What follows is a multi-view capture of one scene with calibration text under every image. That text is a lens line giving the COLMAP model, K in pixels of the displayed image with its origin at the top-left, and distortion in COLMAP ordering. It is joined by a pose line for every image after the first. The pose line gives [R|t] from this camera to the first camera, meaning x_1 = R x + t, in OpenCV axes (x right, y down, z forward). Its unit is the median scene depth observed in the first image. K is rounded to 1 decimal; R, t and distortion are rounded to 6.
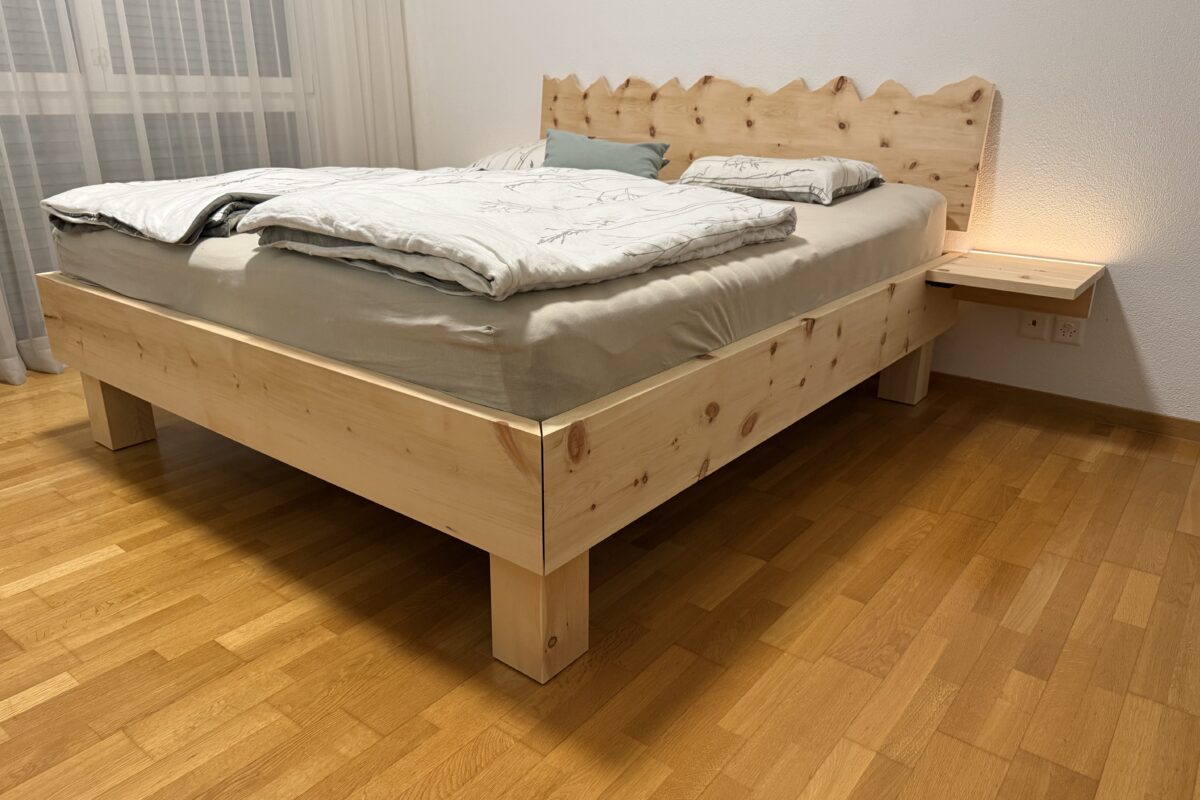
lens RADIAL K [[840.4, 0, 600.4], [0, 840.4, 405.4], [0, 0, 1]] dist [0.087420, -0.172259]
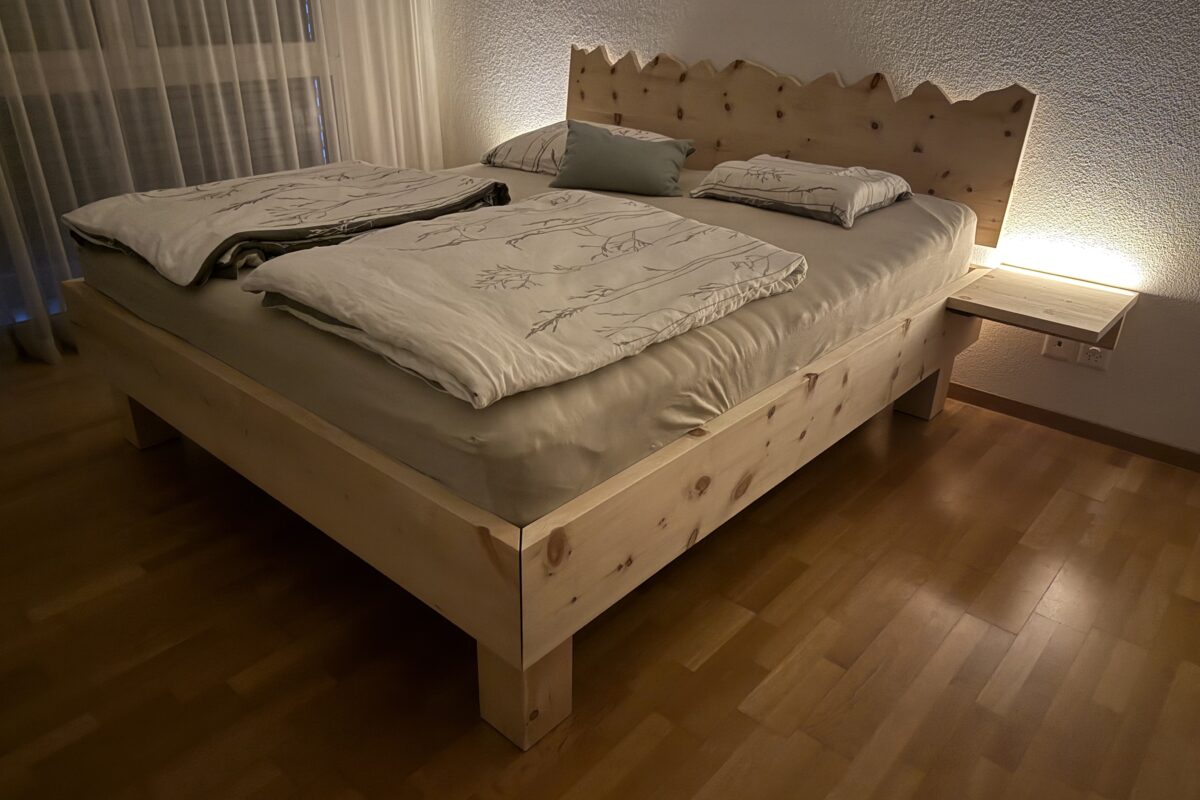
lens RADIAL K [[840.4, 0, 600.4], [0, 840.4, 405.4], [0, 0, 1]] dist [0.087420, -0.172259]
pose [[0.998356, 0.034207, -0.045985, 0.044924], [-0.029039, 0.993650, 0.108700, -0.163618], [0.049412, -0.107186, 0.993010, -0.001108]]
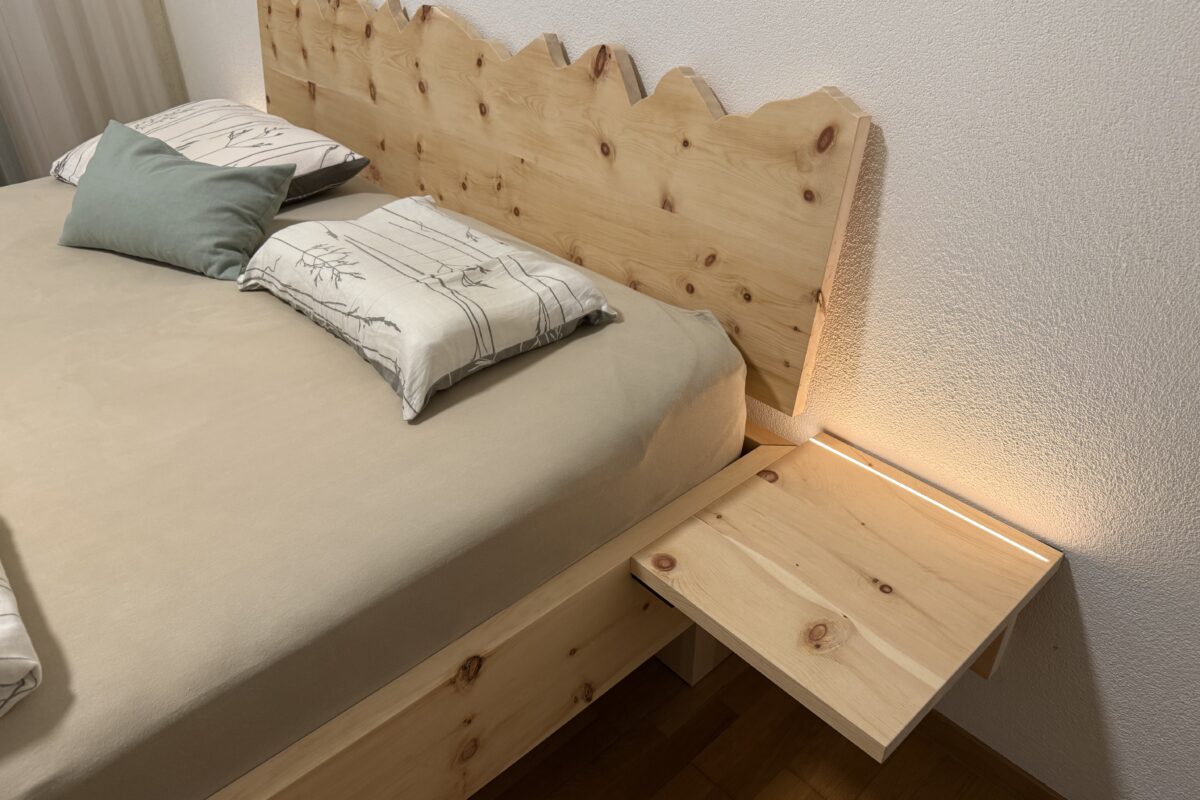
lens RADIAL K [[840.4, 0, 600.4], [0, 840.4, 405.4], [0, 0, 1]] dist [0.087420, -0.172259]
pose [[0.987767, 0.077350, -0.135398, 0.533531], [-0.044589, 0.972150, 0.230080, -0.437580], [0.149423, -0.221228, 0.963707, 0.710077]]
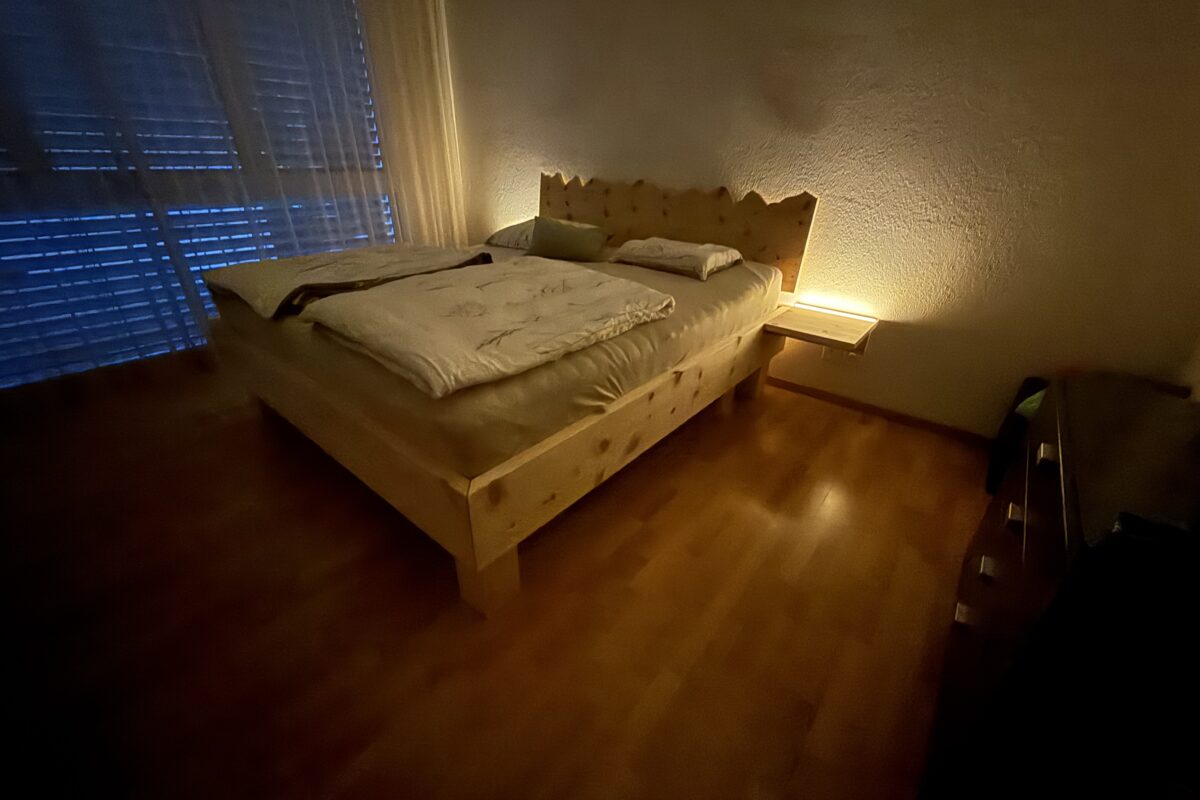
lens RADIAL K [[474.4, 0, 599.3], [0, 474.4, 407.7], [0, 0, 1]] dist [-0.021470, -0.000020]
pose [[0.999738, 0.021235, -0.008592, 0.109044], [-0.019770, 0.989287, 0.144638, -0.157452], [0.011572, -0.144430, 0.989447, 0.123665]]
